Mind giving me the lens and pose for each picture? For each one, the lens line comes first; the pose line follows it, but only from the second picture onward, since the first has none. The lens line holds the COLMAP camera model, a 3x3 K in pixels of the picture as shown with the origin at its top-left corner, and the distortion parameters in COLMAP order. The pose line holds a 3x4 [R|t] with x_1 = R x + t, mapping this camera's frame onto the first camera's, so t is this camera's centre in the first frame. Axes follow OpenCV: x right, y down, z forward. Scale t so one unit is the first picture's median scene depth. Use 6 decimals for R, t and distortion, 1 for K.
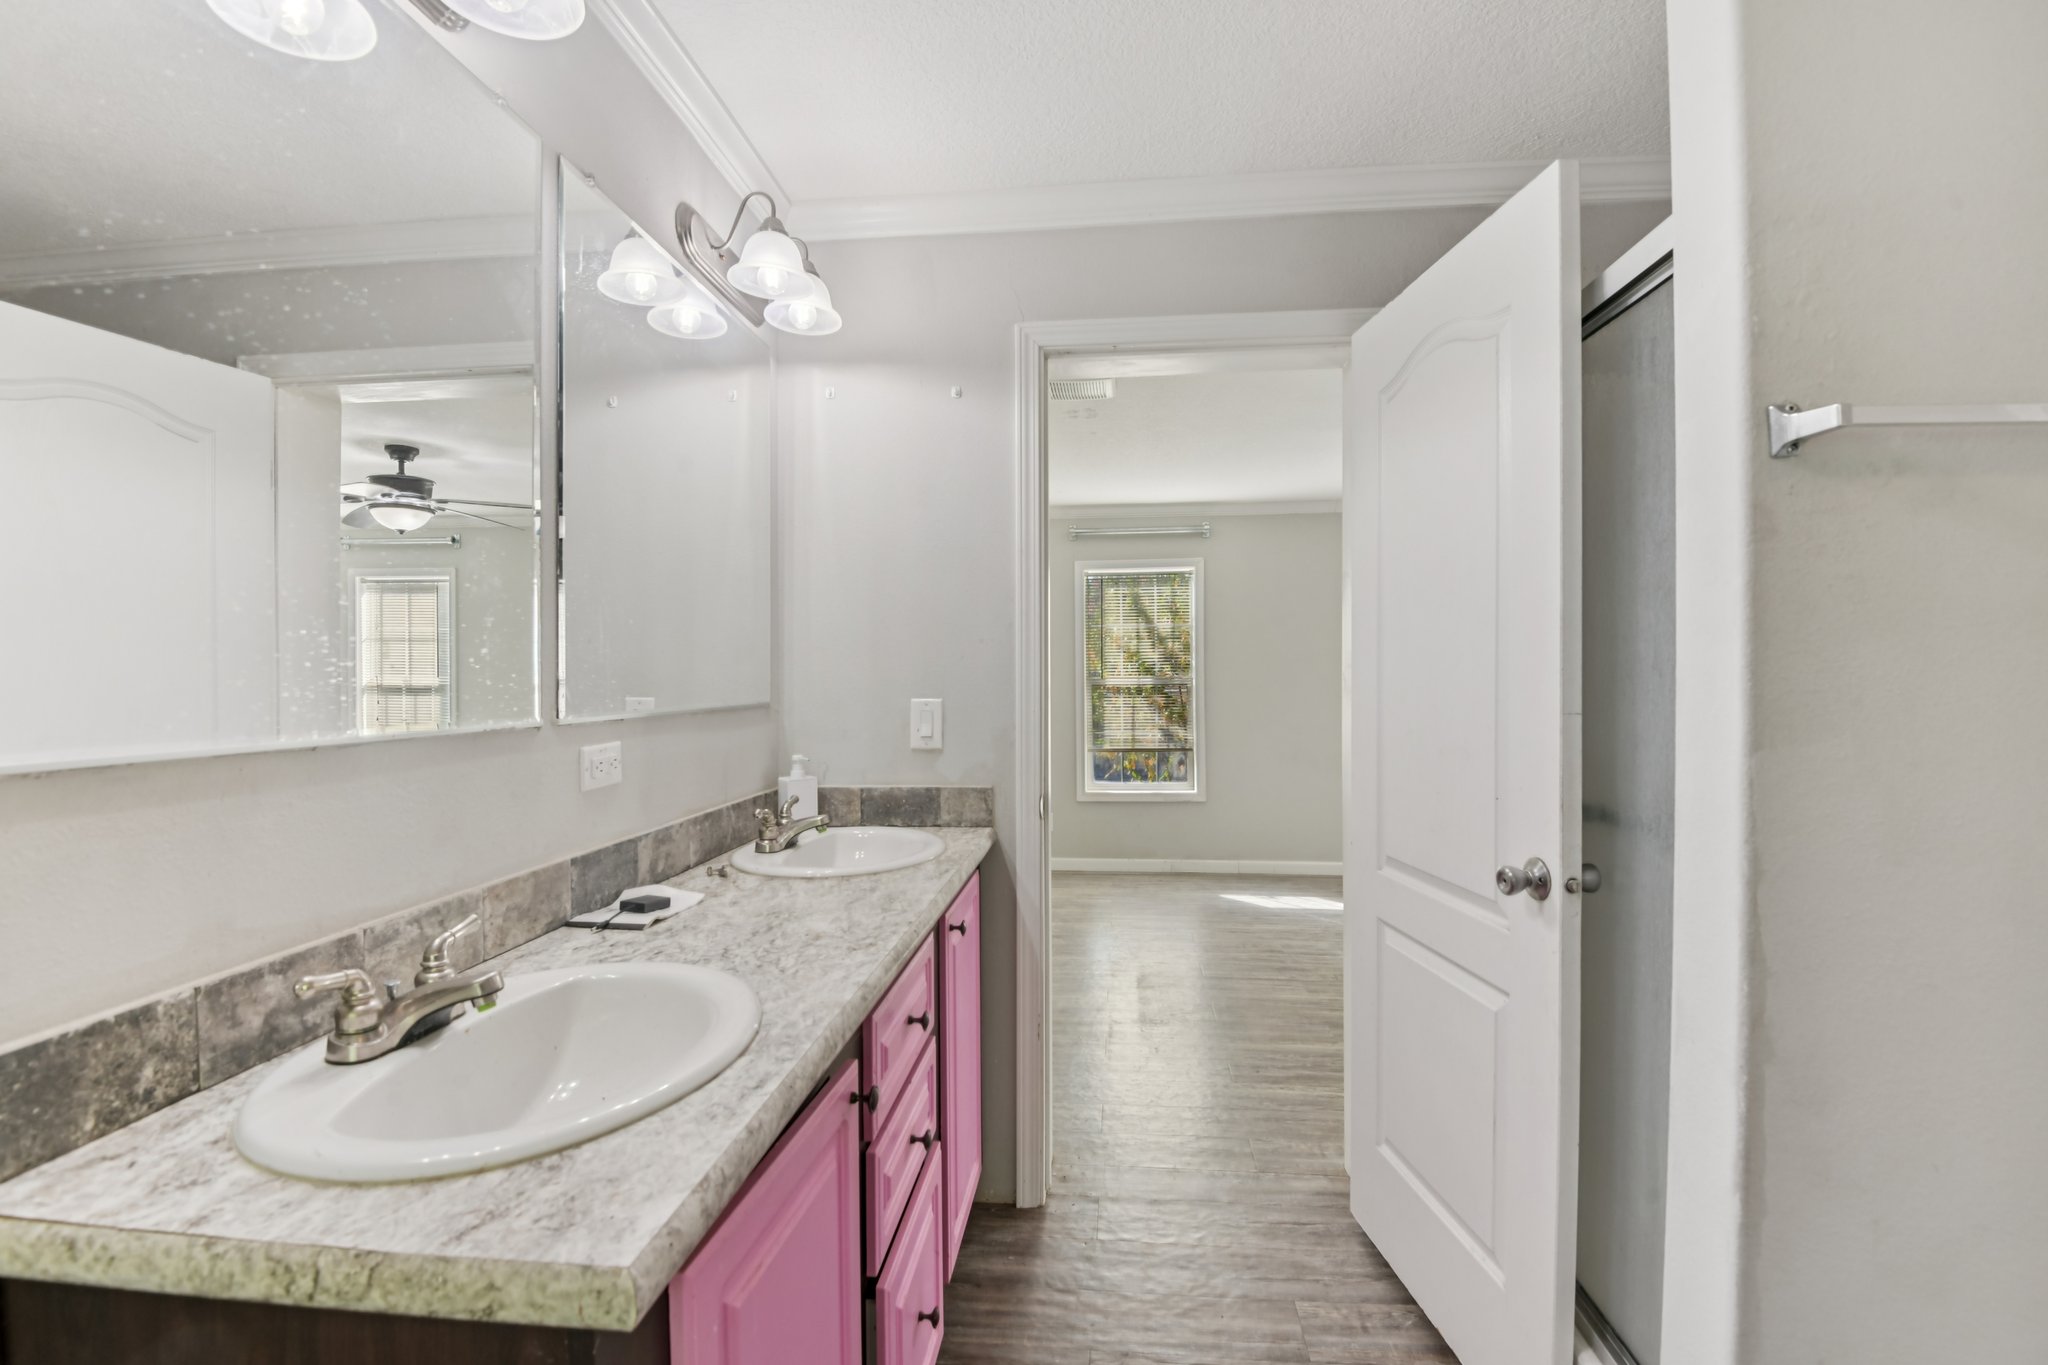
lens RADIAL K [[948.6, 0, 1026.8], [0, 948.6, 653.6], [0, 0, 1]] dist [0.010980, -0.026435]
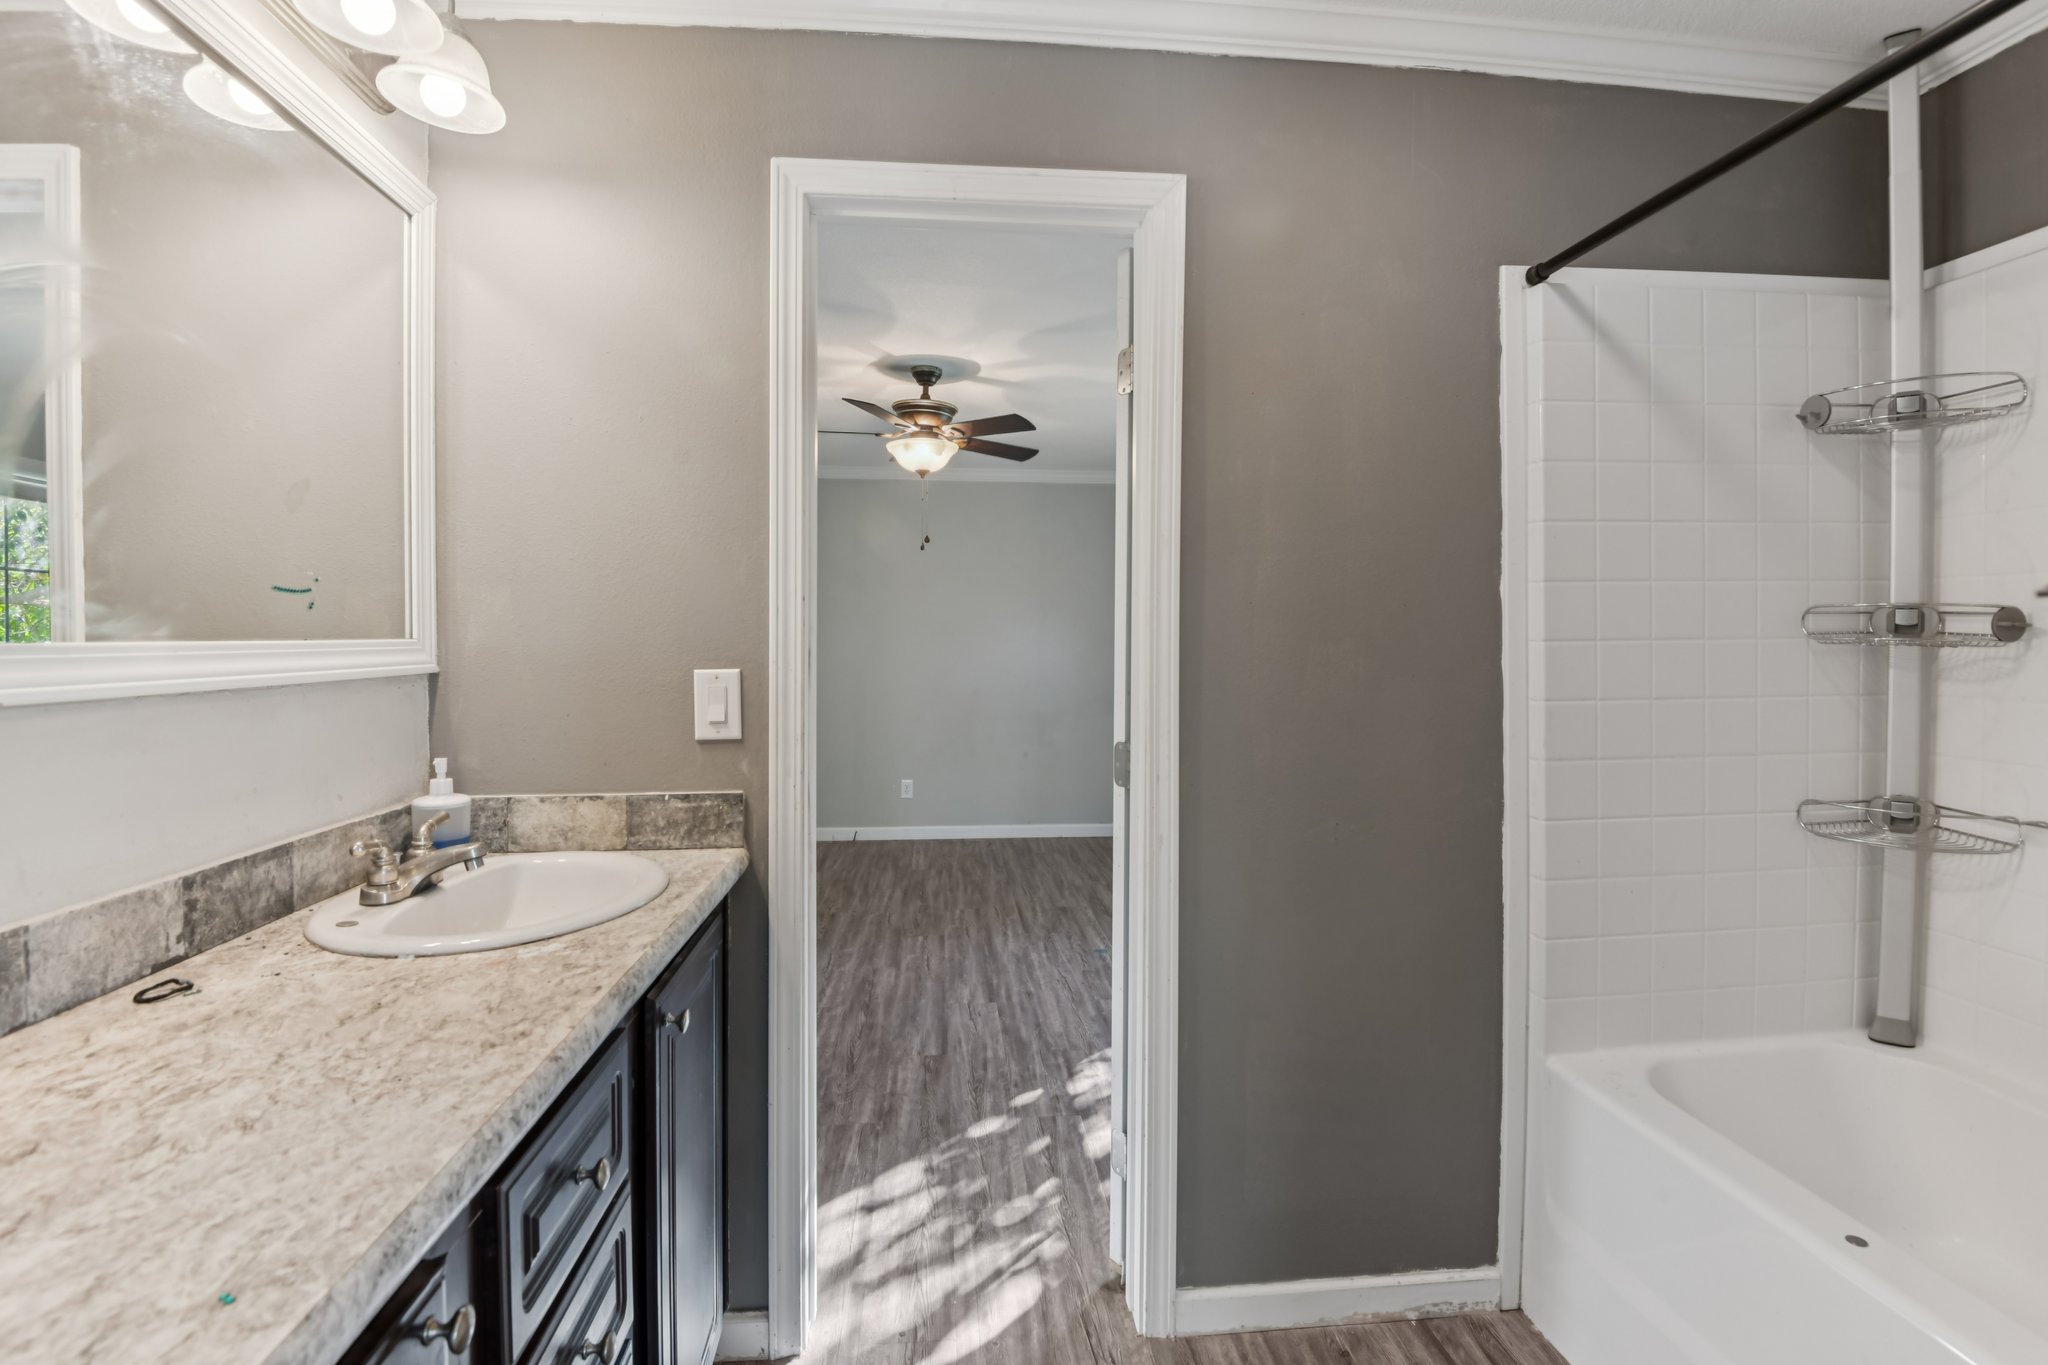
lens RADIAL K [[948.6, 0, 1026.8], [0, 948.6, 653.6], [0, 0, 1]] dist [0.010980, -0.026435]
pose [[0.979526, 0.009677, 0.201083, 0.046387], [-0.015554, 0.999496, 0.027666, 0.013618], [-0.200714, -0.030227, 0.979183, 0.276084]]
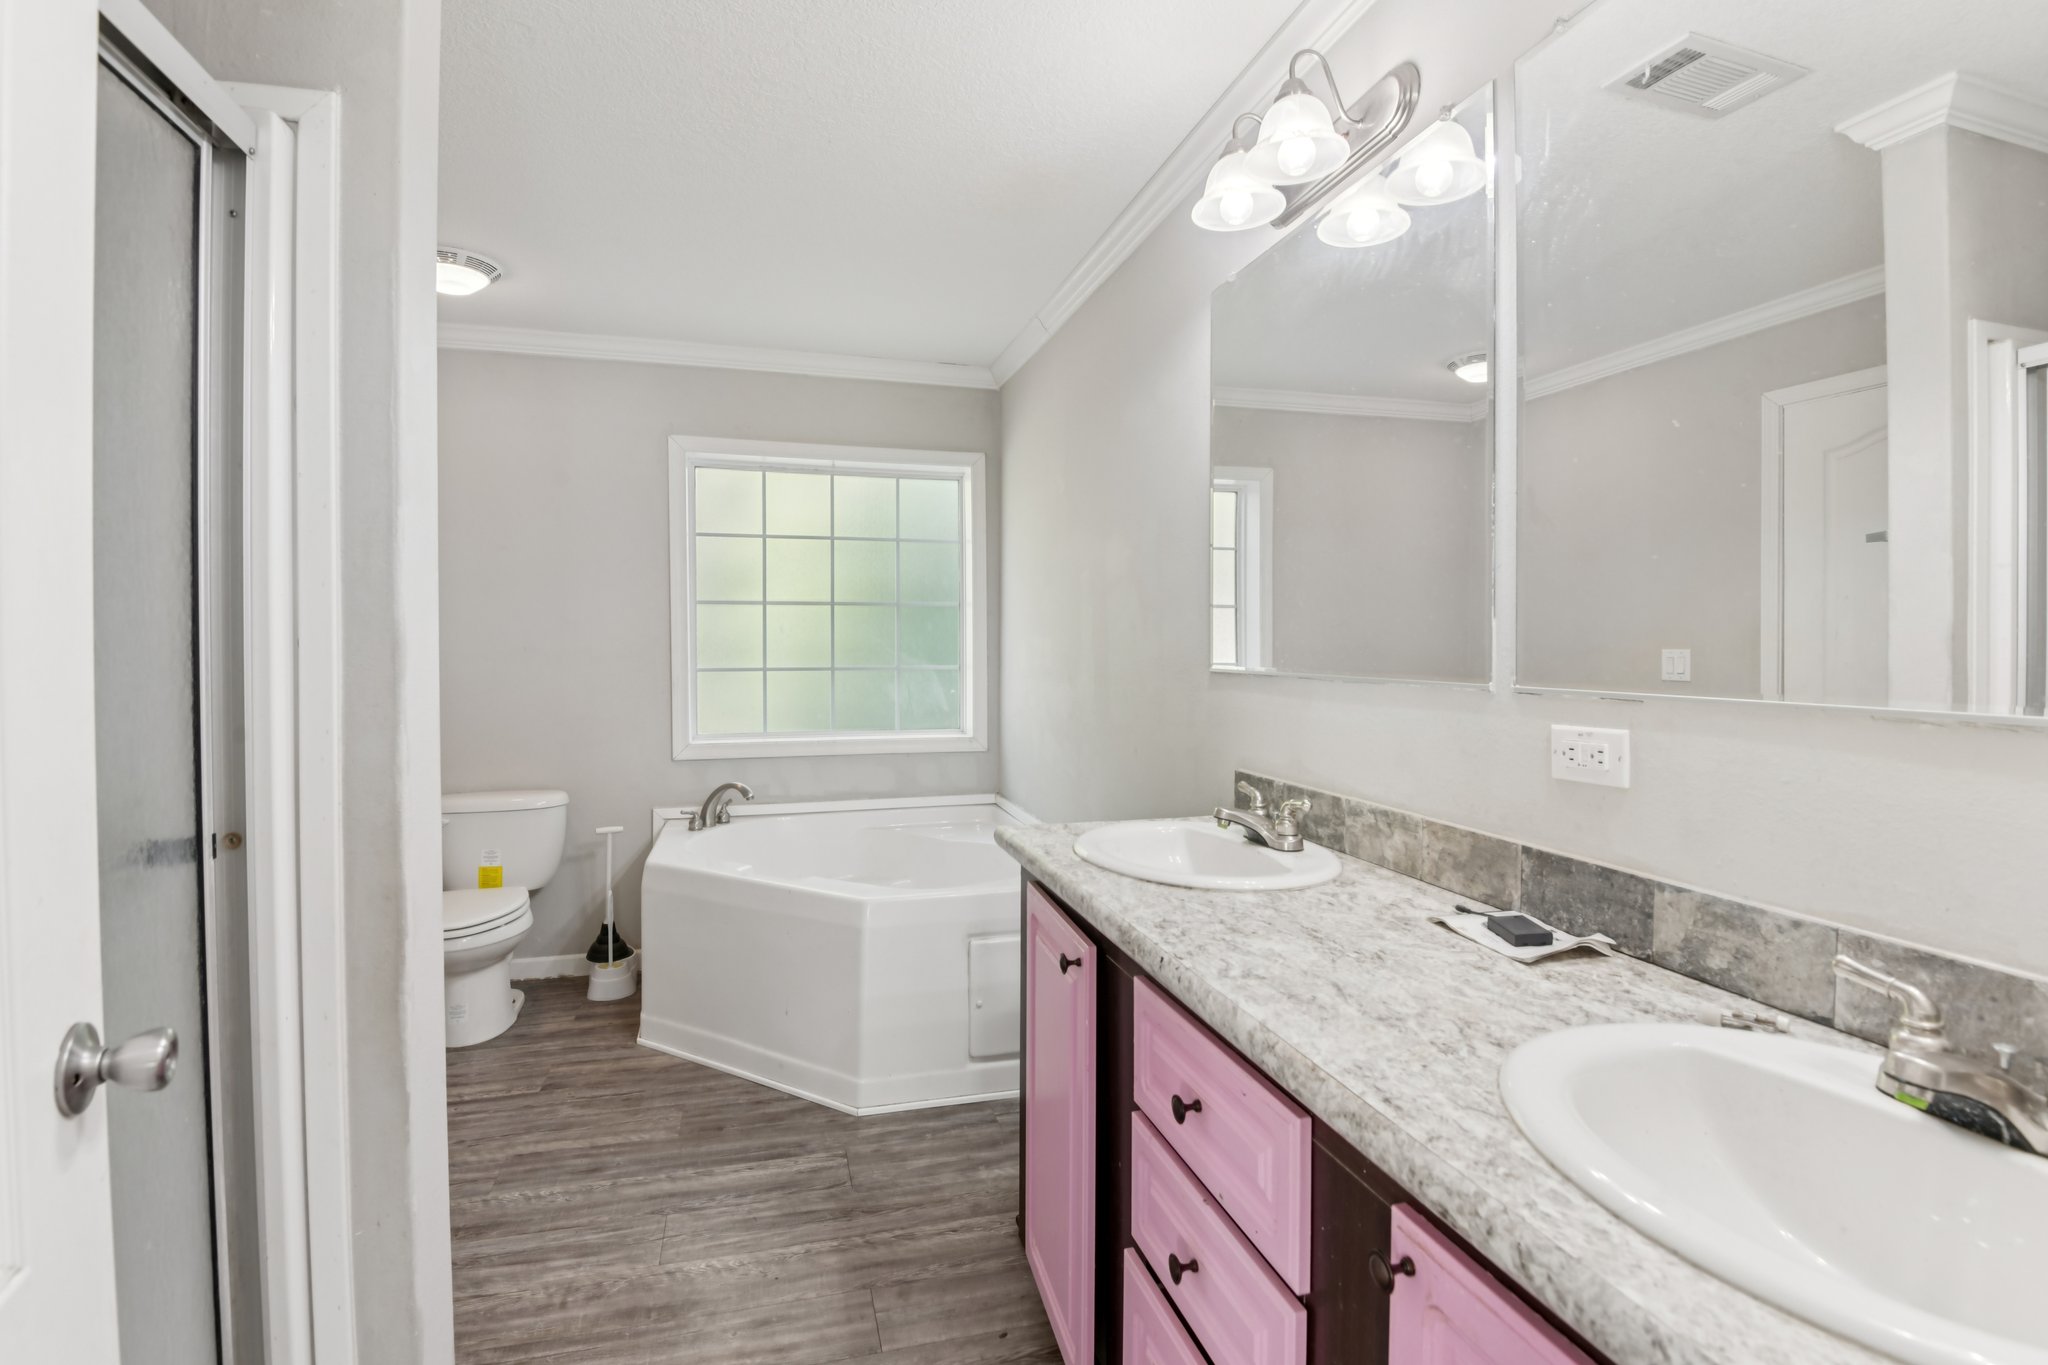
lens RADIAL K [[948.6, 0, 1026.8], [0, 948.6, 653.6], [0, 0, 1]] dist [0.010980, -0.026435]
pose [[-0.931321, 0.010476, -0.364048, 0.292412], [0.013414, 0.999895, -0.005542, 0.039129], [0.363951, -0.010045, -0.931364, 1.792052]]
